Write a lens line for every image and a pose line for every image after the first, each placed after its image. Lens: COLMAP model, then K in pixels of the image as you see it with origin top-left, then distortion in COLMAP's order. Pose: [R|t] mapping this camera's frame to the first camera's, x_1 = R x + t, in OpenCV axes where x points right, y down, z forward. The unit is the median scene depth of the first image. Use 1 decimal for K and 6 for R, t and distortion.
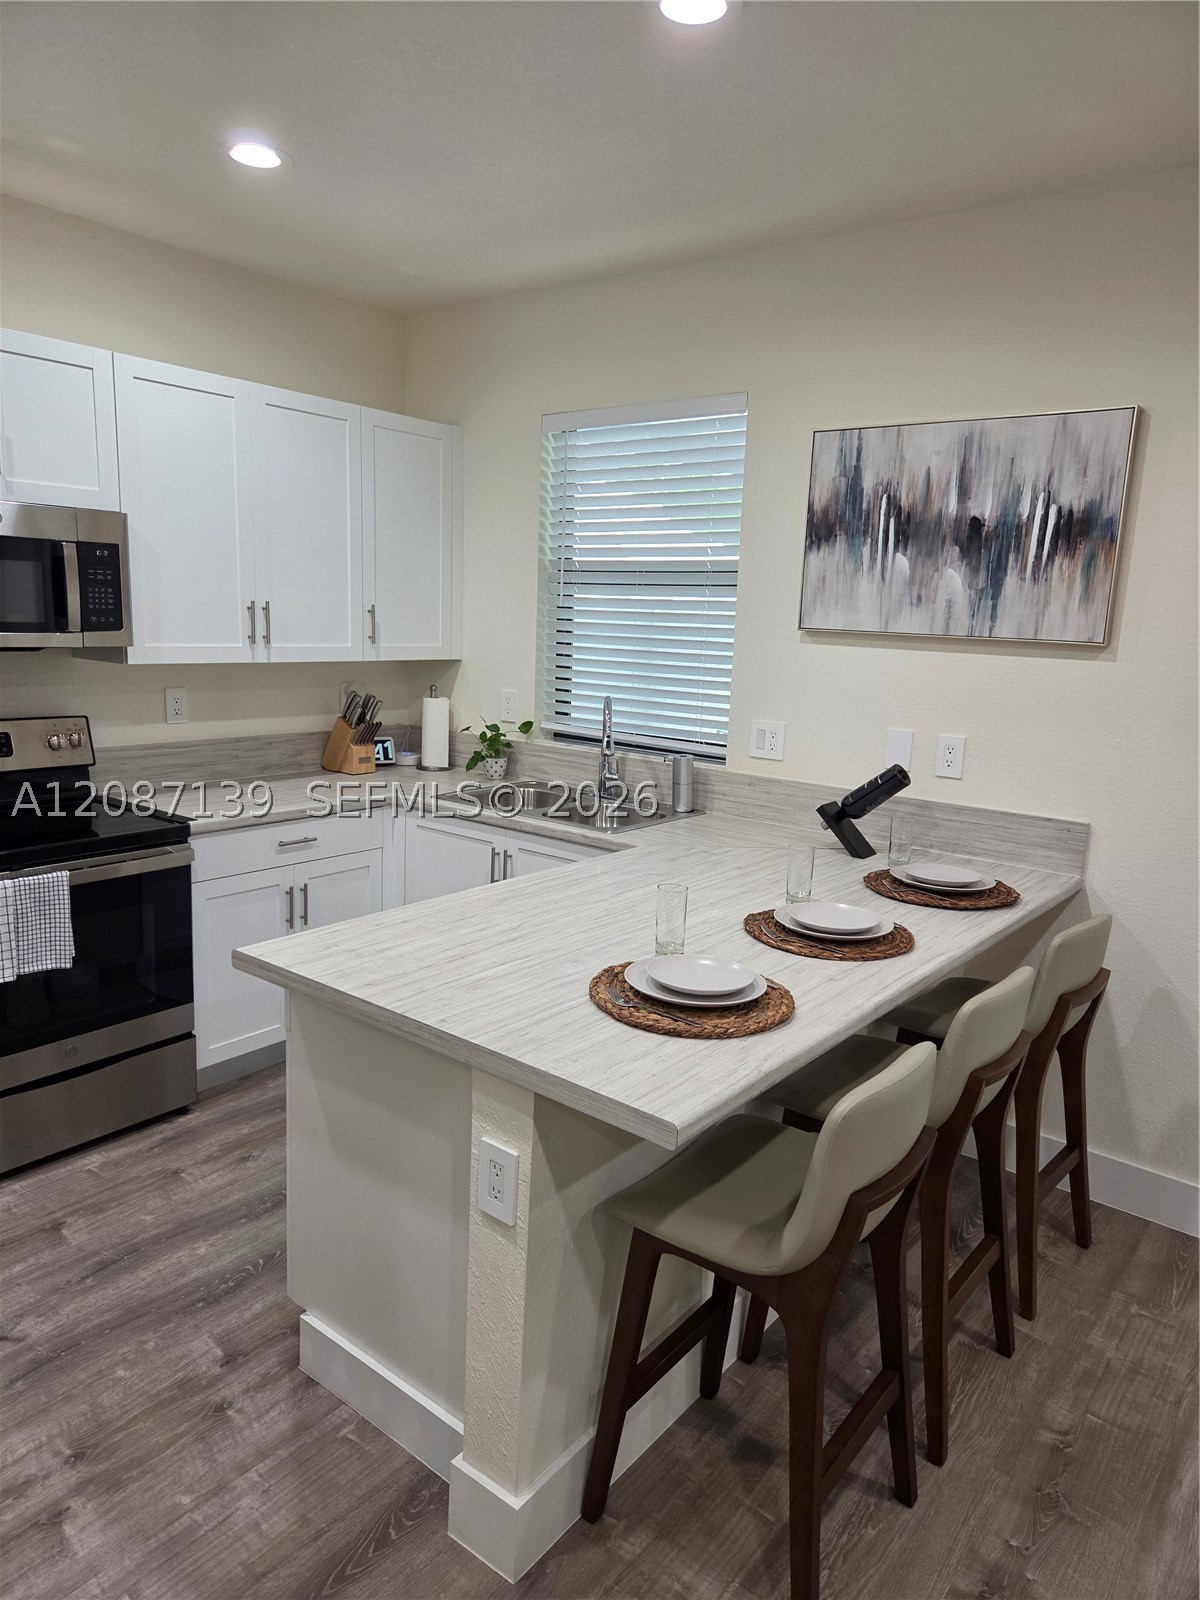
lens RADIAL K [[1040.3, 0, 599.5], [0, 1040.3, 821.2], [0, 0, 1]] dist [0.066499, -0.048473]
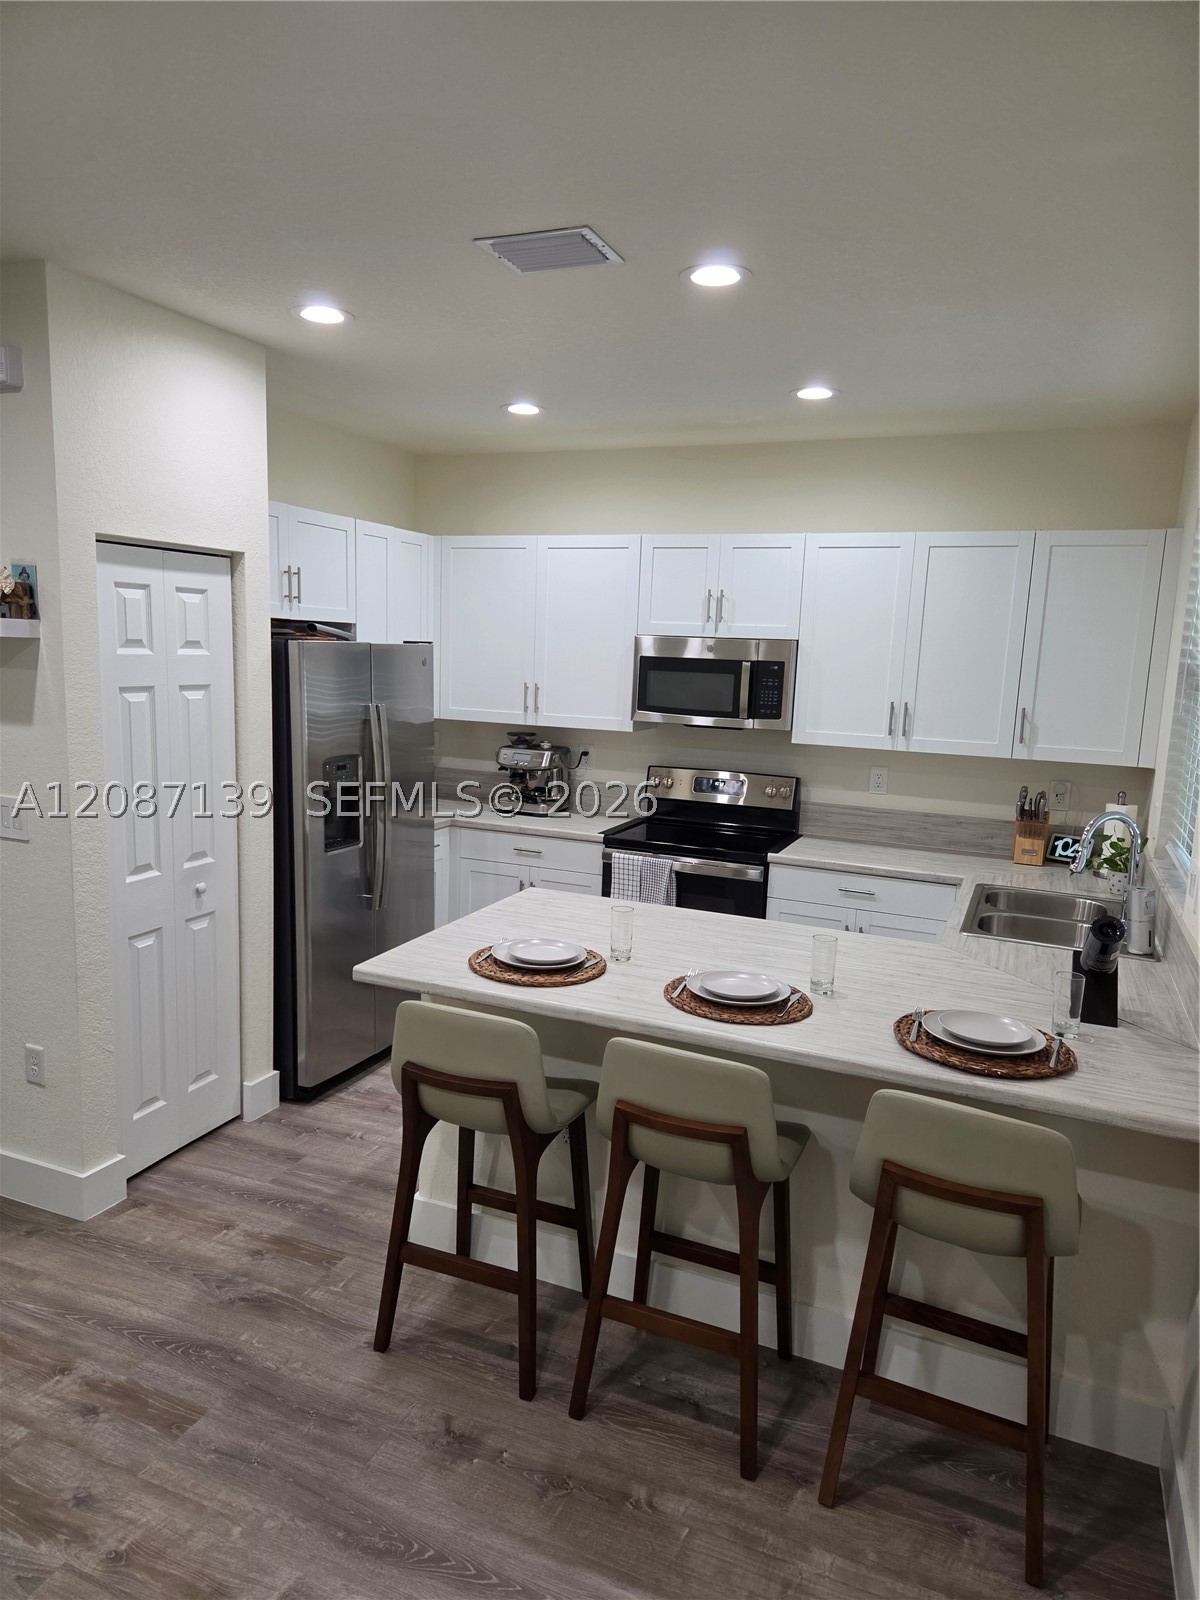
lens RADIAL K [[1040.3, 0, 599.5], [0, 1040.3, 821.2], [0, 0, 1]] dist [0.066499, -0.048473]
pose [[0.300769, 0.137719, -0.943701, 0.877807], [-0.223477, 0.972146, 0.070645, -0.090853], [0.927144, 0.189647, 0.323168, 0.330256]]
